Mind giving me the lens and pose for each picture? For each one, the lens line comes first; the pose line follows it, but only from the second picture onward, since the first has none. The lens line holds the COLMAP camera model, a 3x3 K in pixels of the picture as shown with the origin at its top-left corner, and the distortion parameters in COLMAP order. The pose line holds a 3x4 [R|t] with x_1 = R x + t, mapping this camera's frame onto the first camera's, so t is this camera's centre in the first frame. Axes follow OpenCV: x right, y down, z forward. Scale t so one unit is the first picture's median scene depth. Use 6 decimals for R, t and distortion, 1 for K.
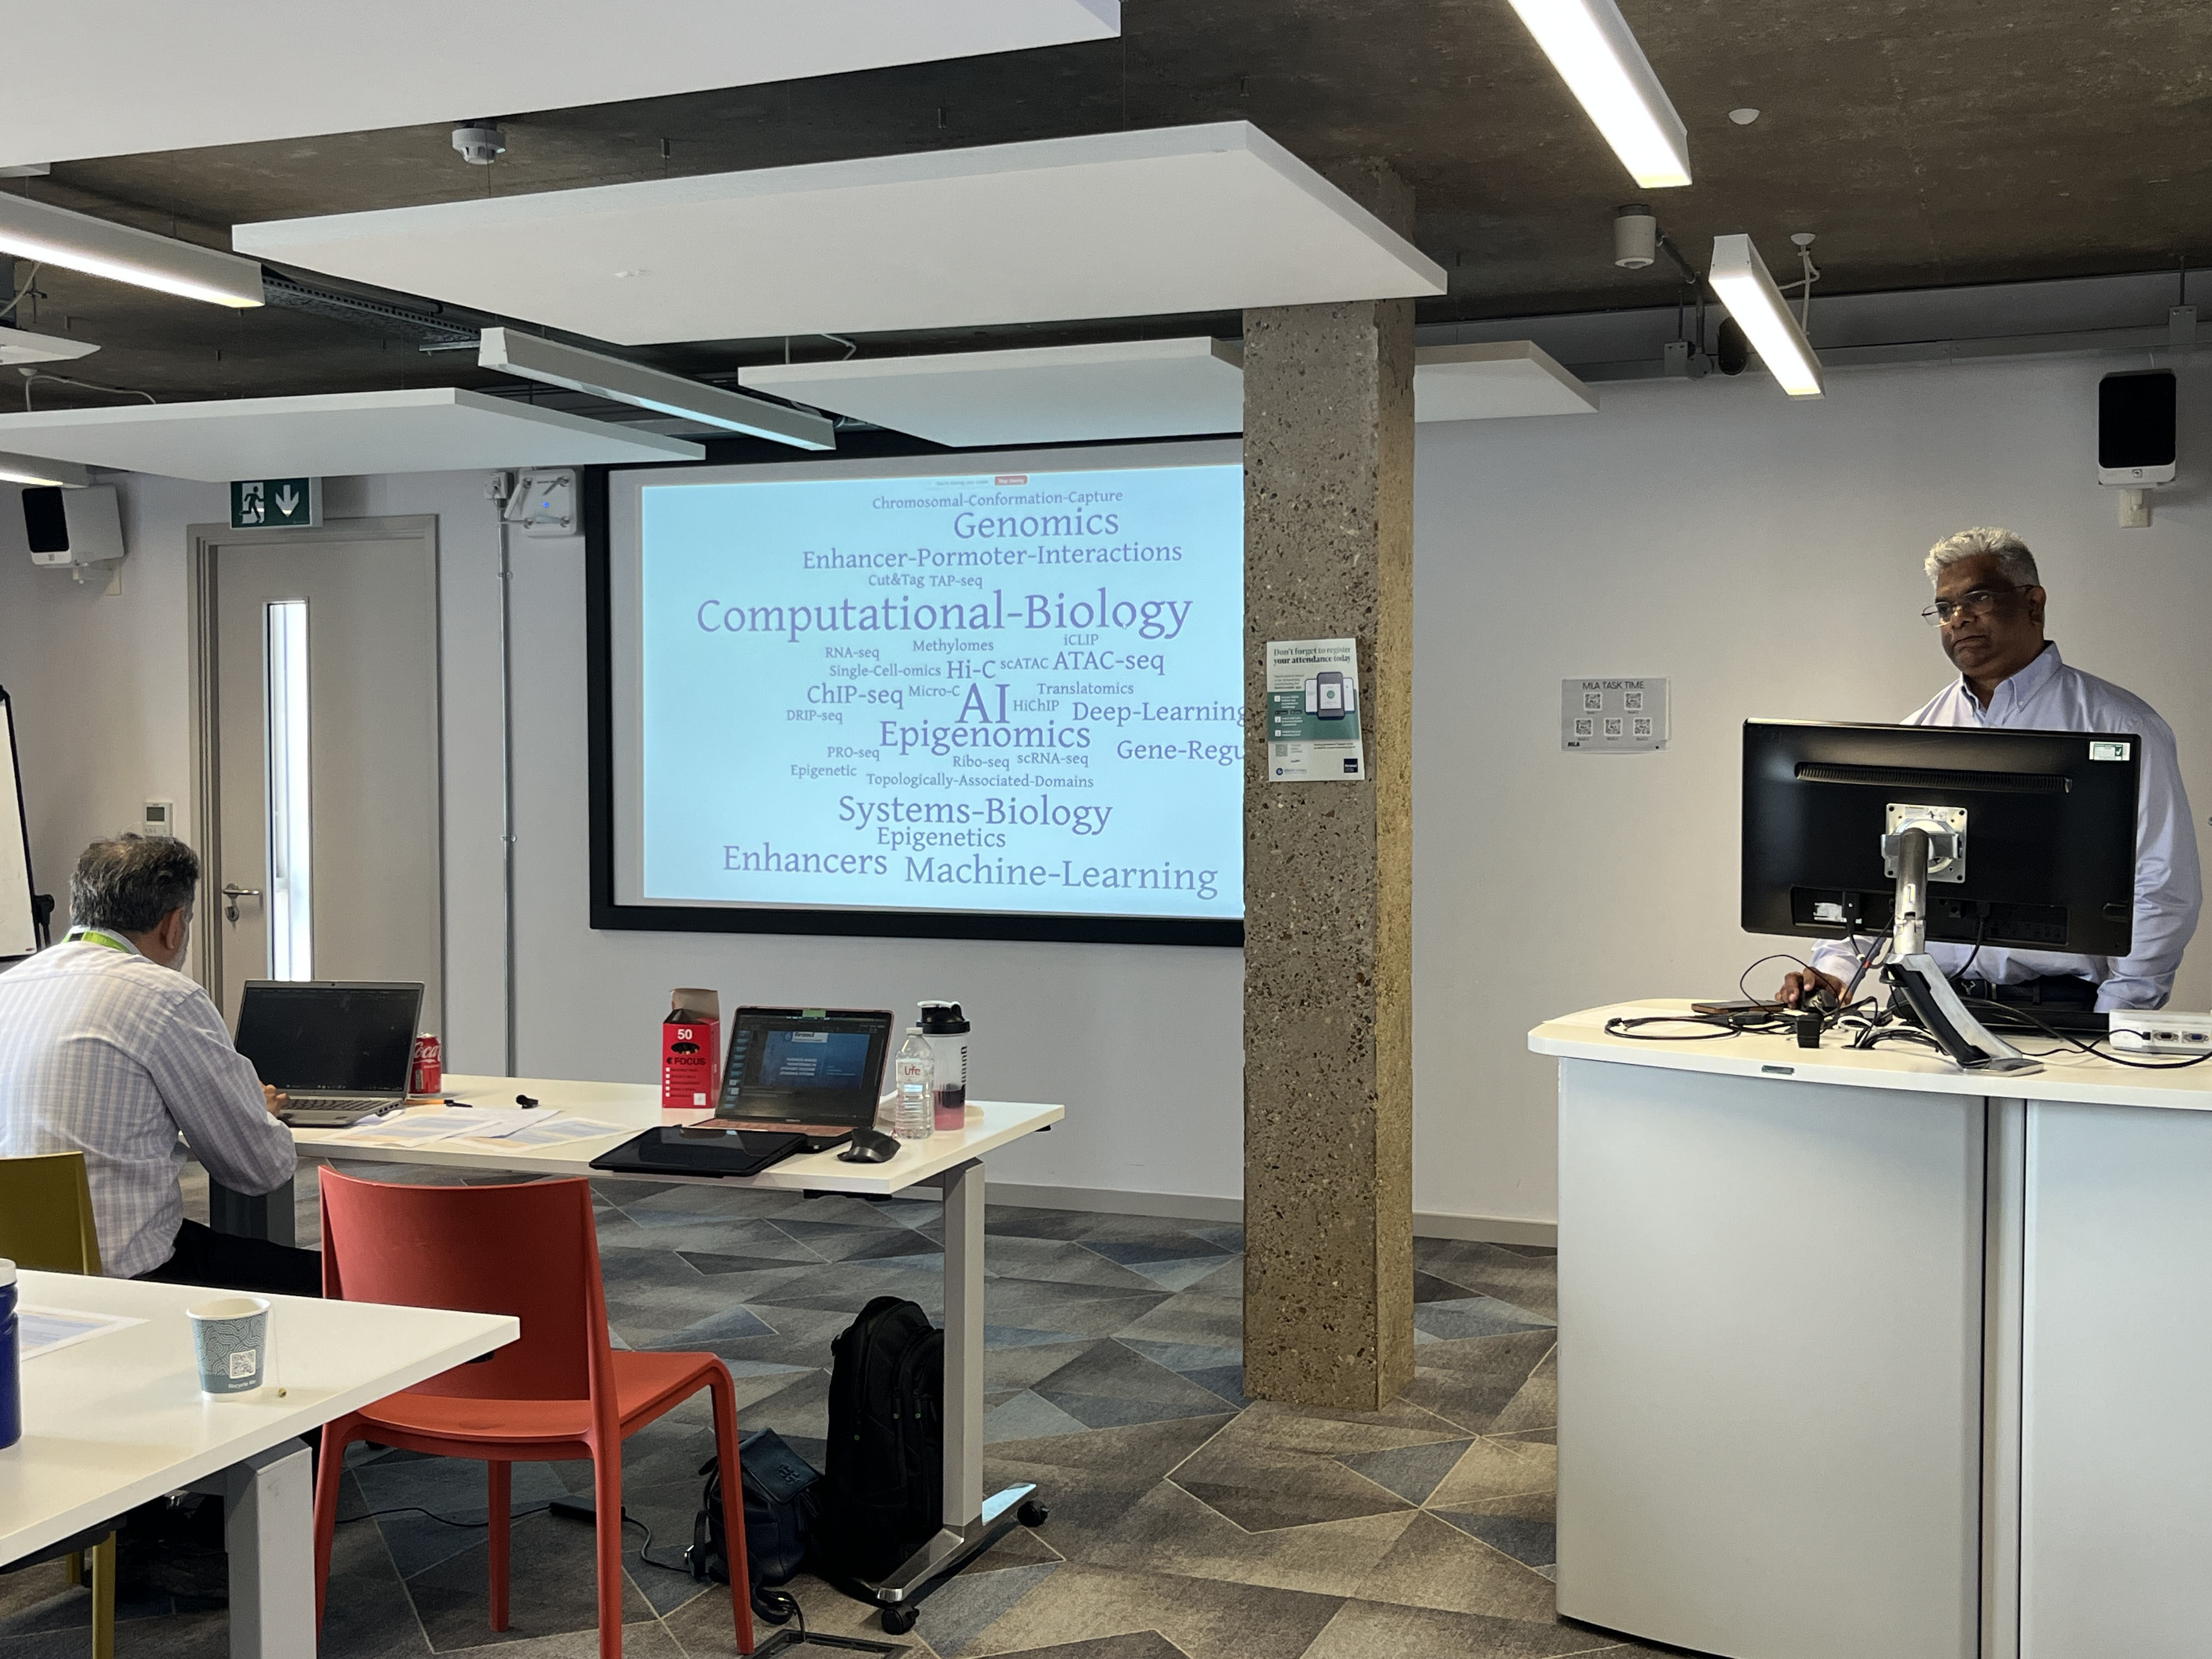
lens RADIAL K [[2410.2, 0, 1113.1], [0, 2410.2, 826.9], [0, 0, 1]] dist [0.049801, 0.000000]
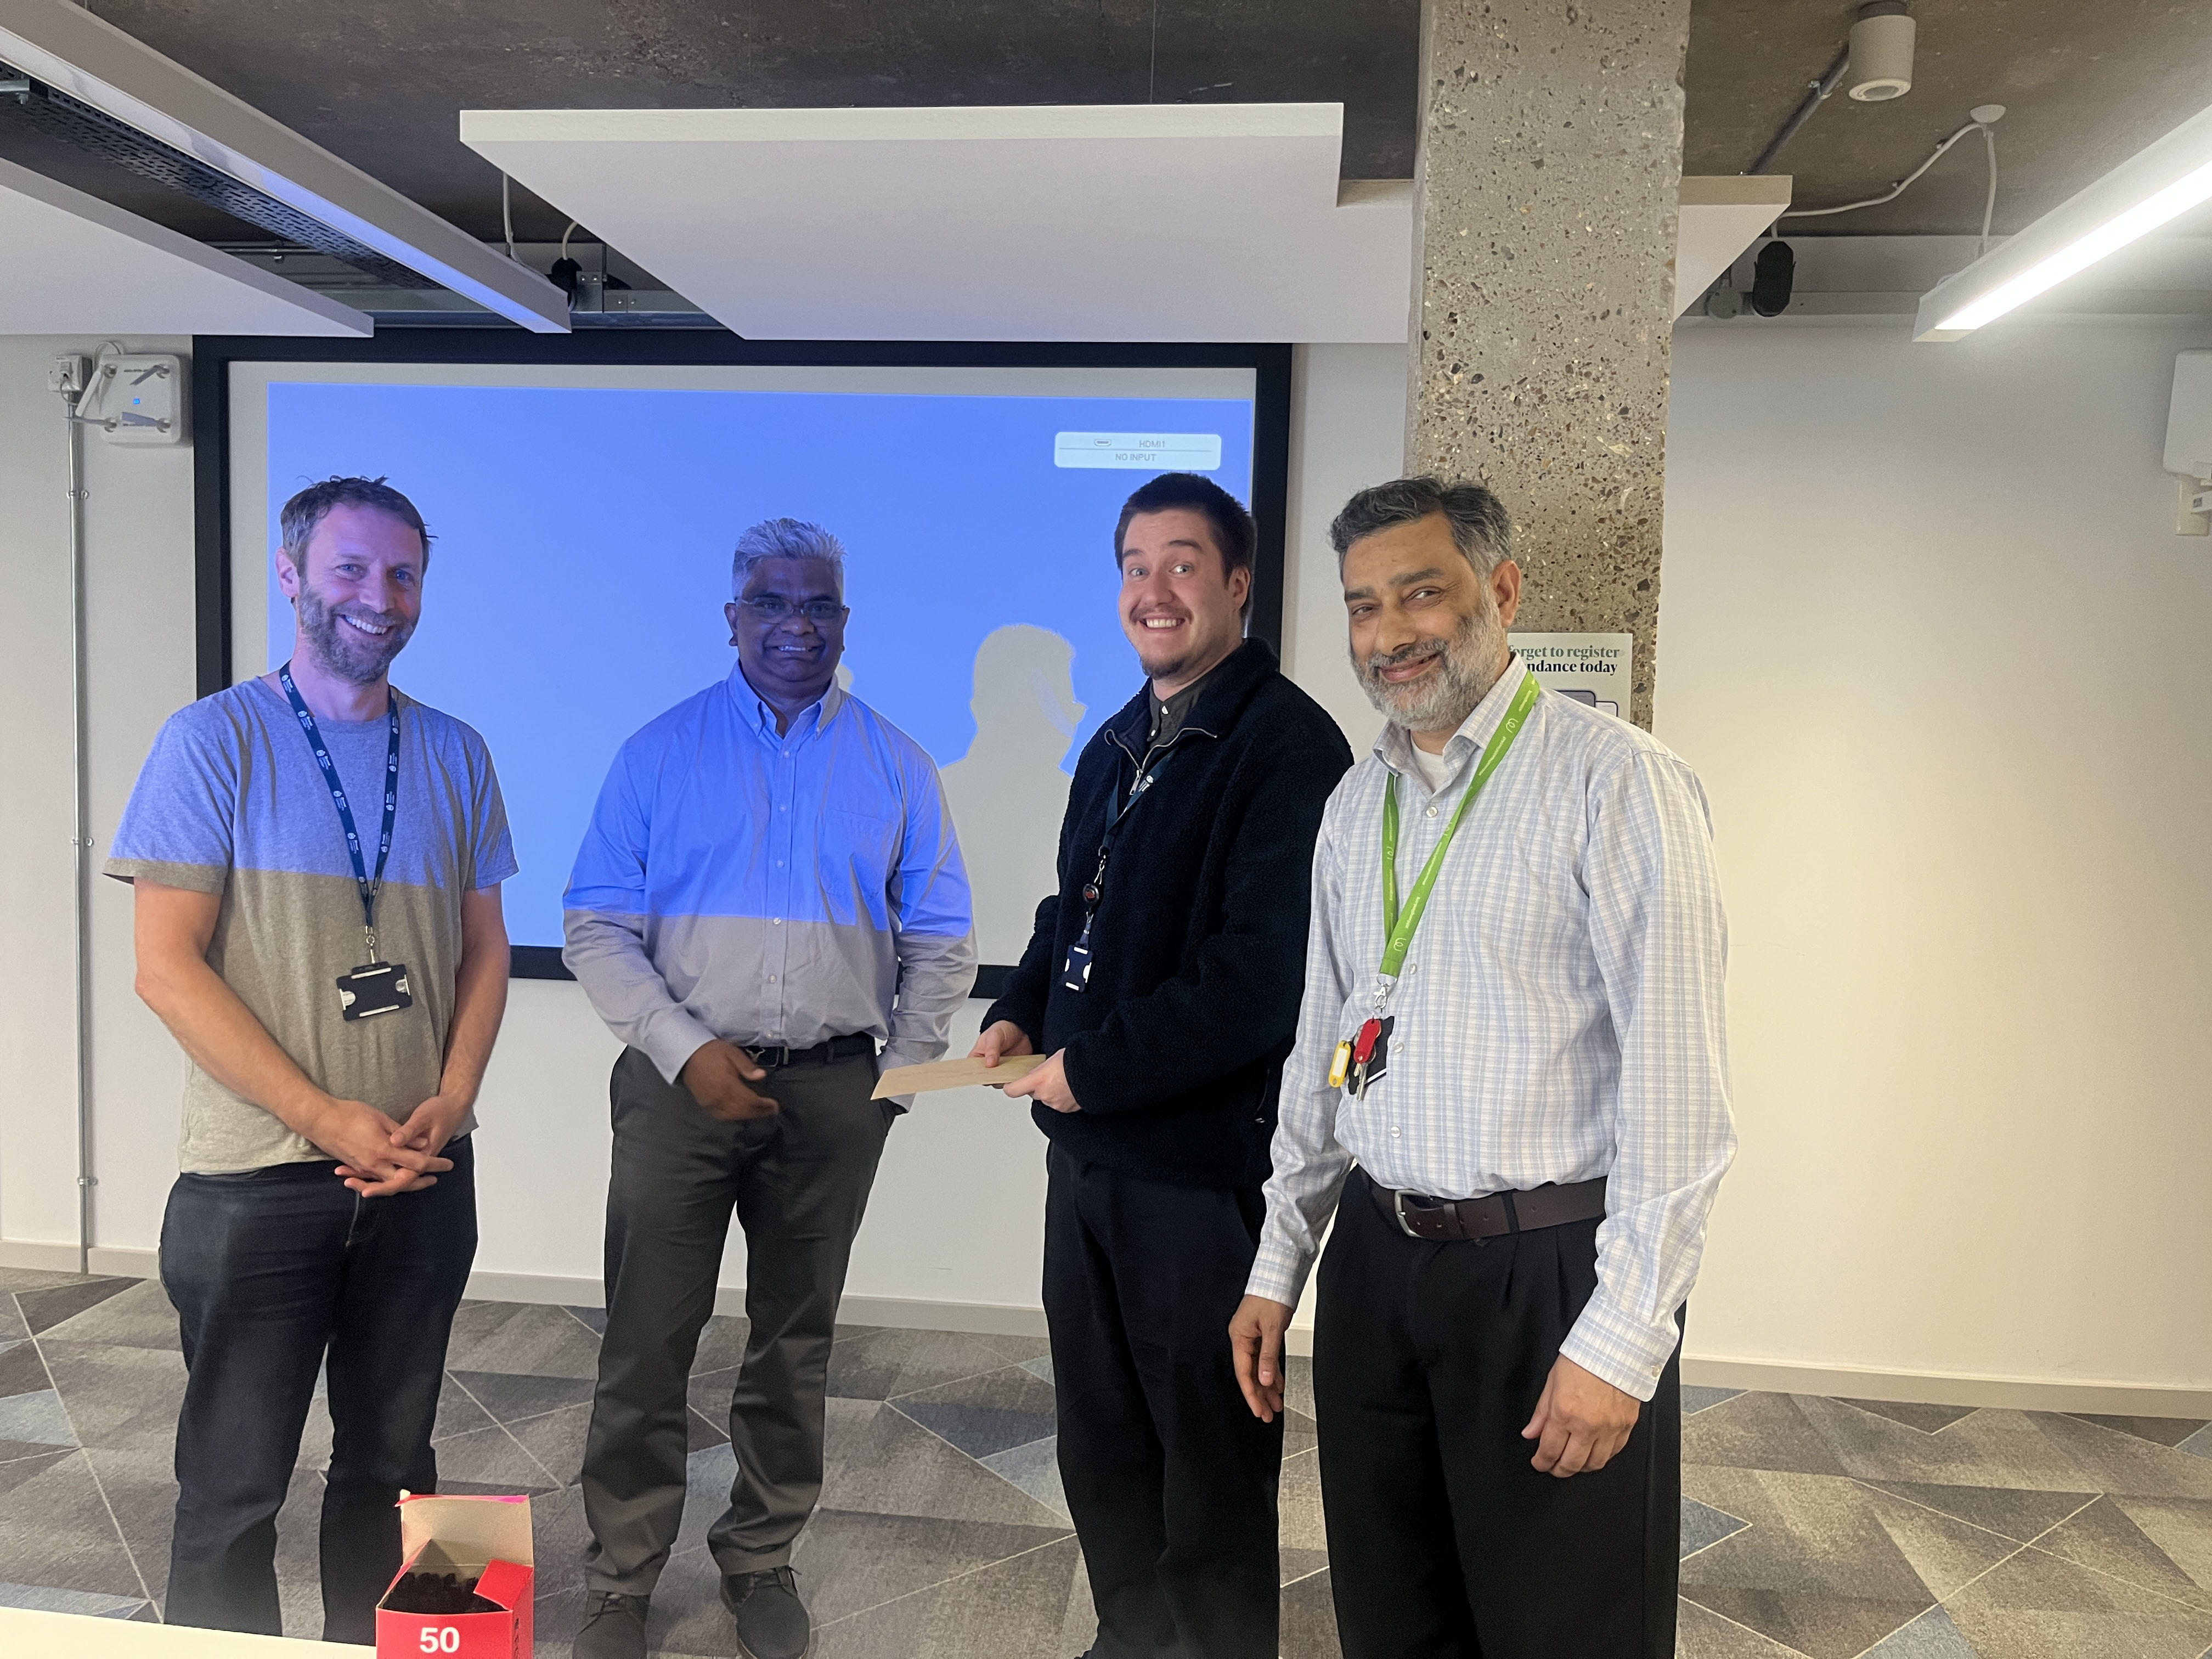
lens RADIAL K [[1675.4, 0, 1095.3], [0, 1675.4, 808.1], [0, 0, 1]] dist [0.050304, -0.051053]
pose [[0.966942, 0.013902, 0.254617, -0.093647], [-0.022146, 0.999318, 0.029539, -0.034642], [-0.254032, -0.034201, 0.966591, 0.486665]]
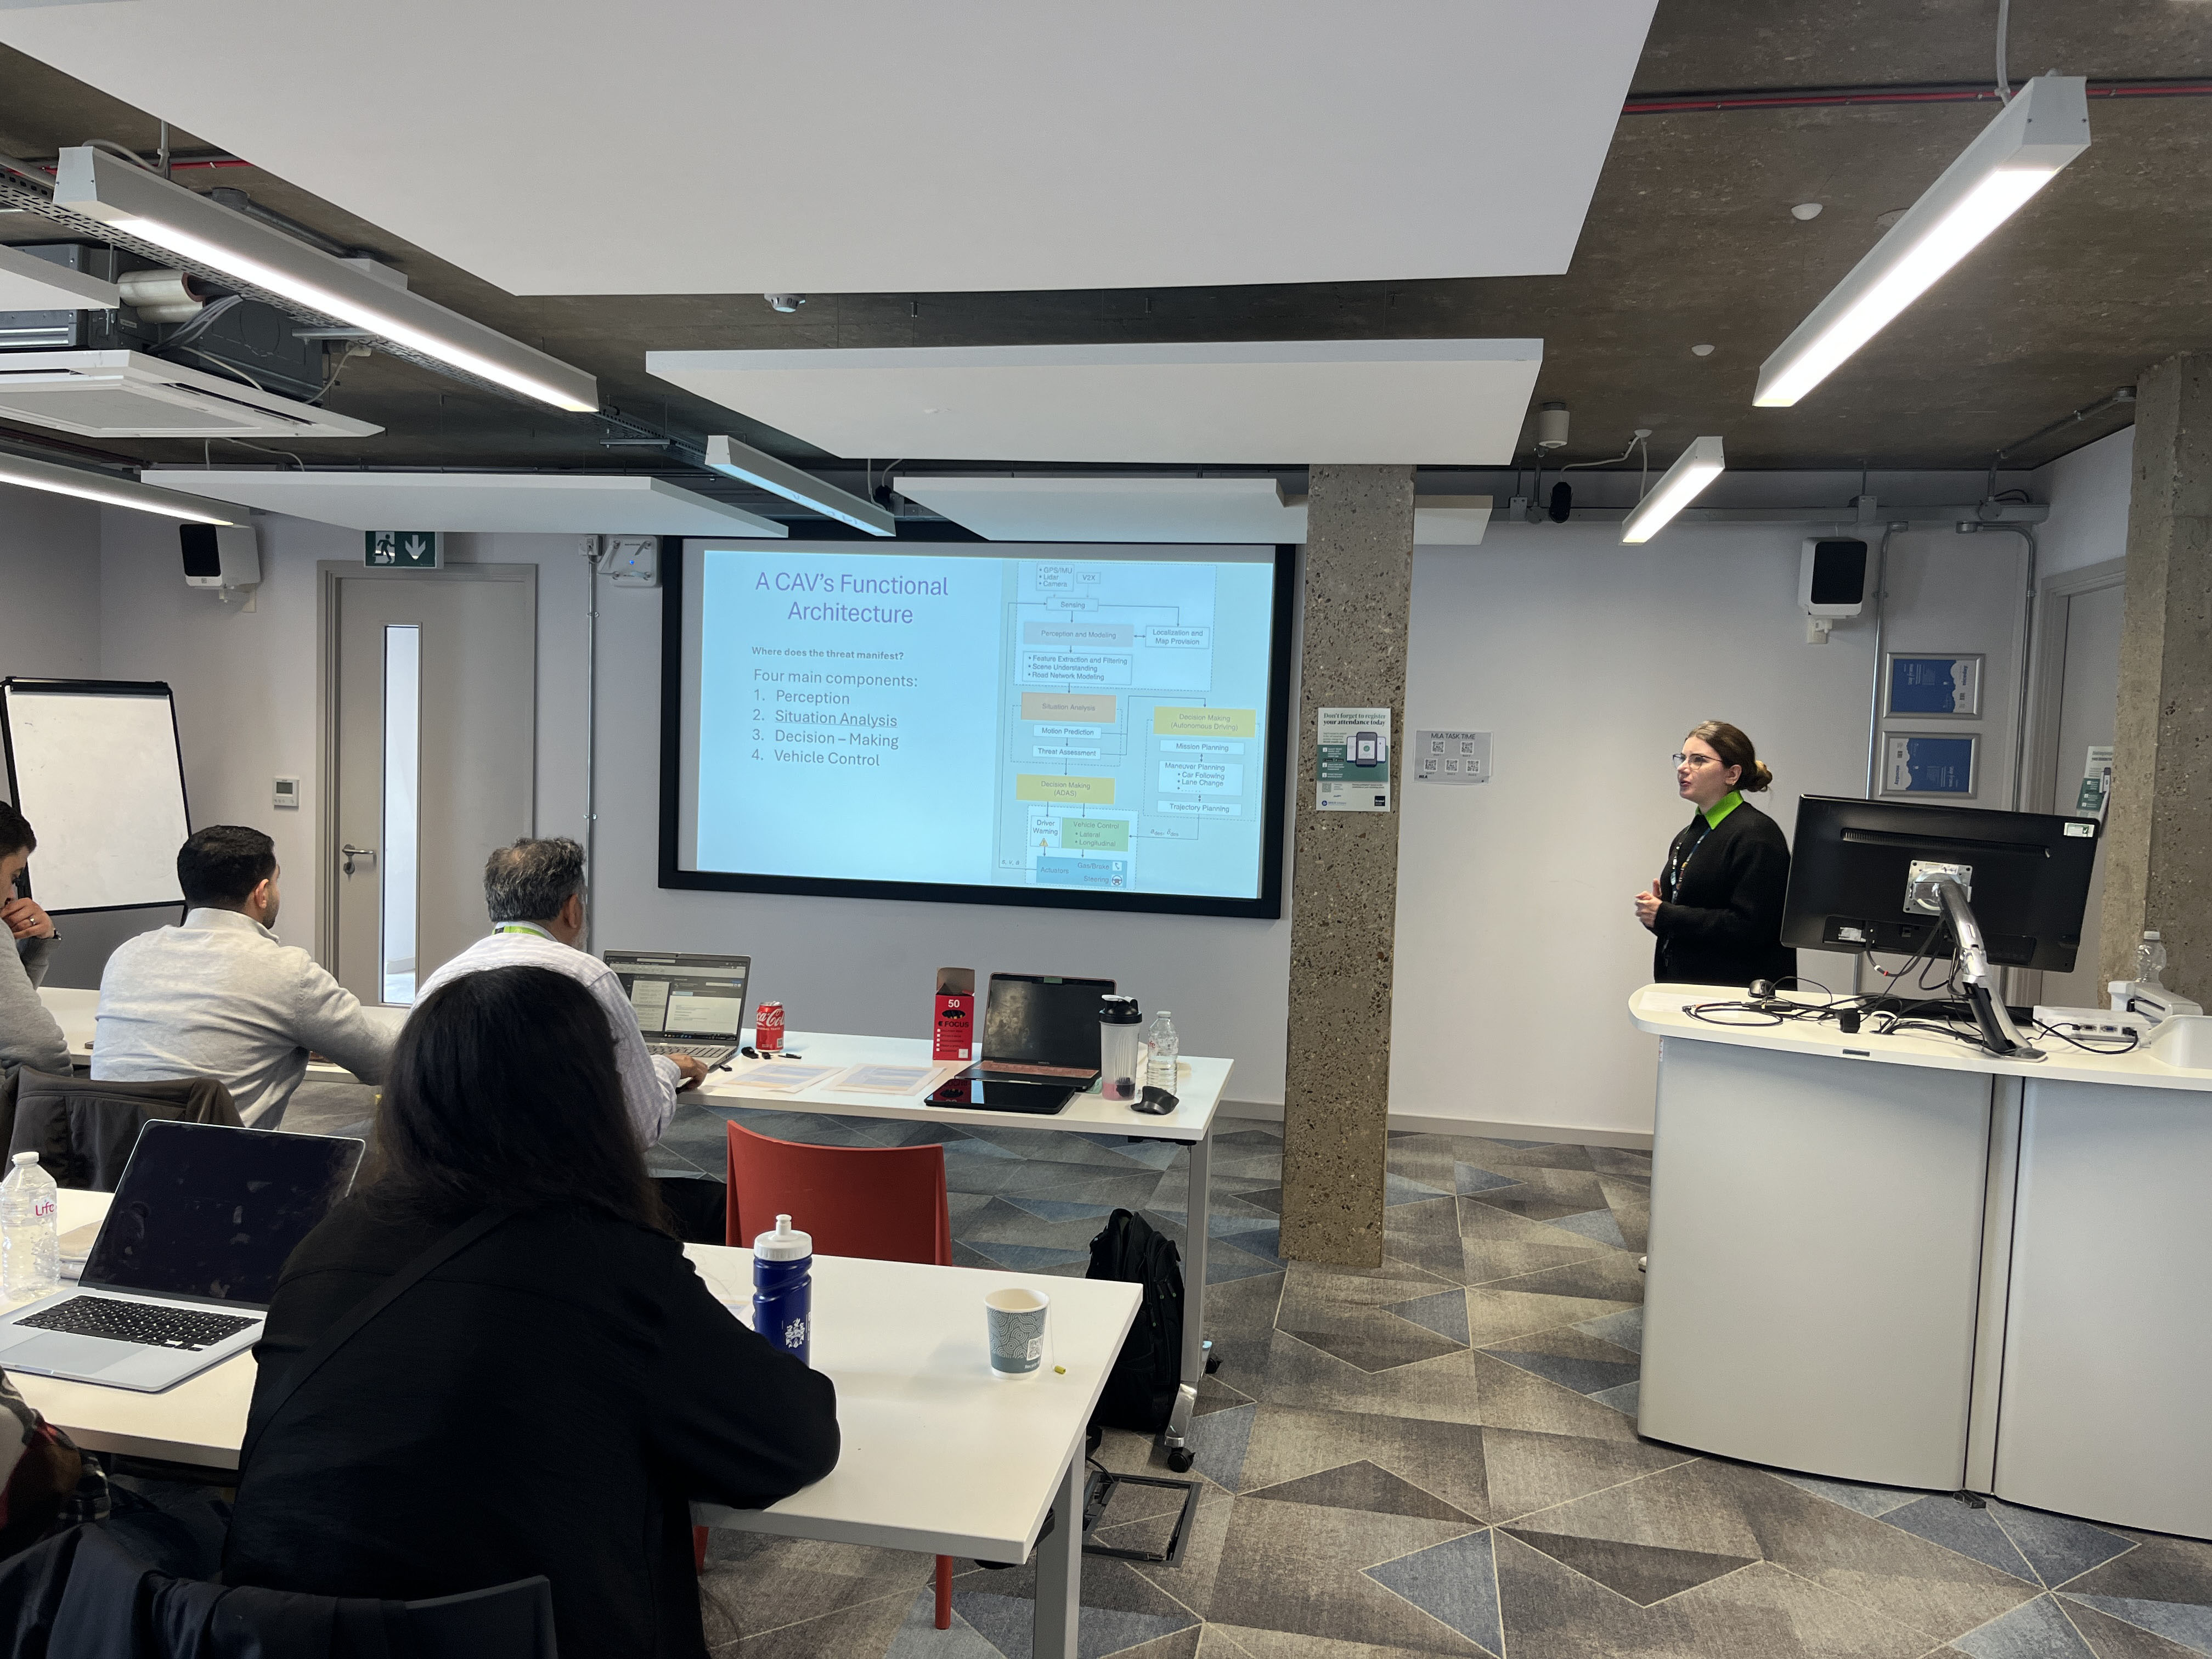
lens RADIAL K [[1675.4, 0, 1097.9], [0, 1675.4, 836.0], [0, 0, 1]] dist [0.050304, -0.051053]
pose [[0.982350, 0.023755, 0.185540, -0.179385], [-0.029015, 0.999249, 0.025685, -0.019372], [-0.184790, -0.030615, 0.982301, 0.070117]]
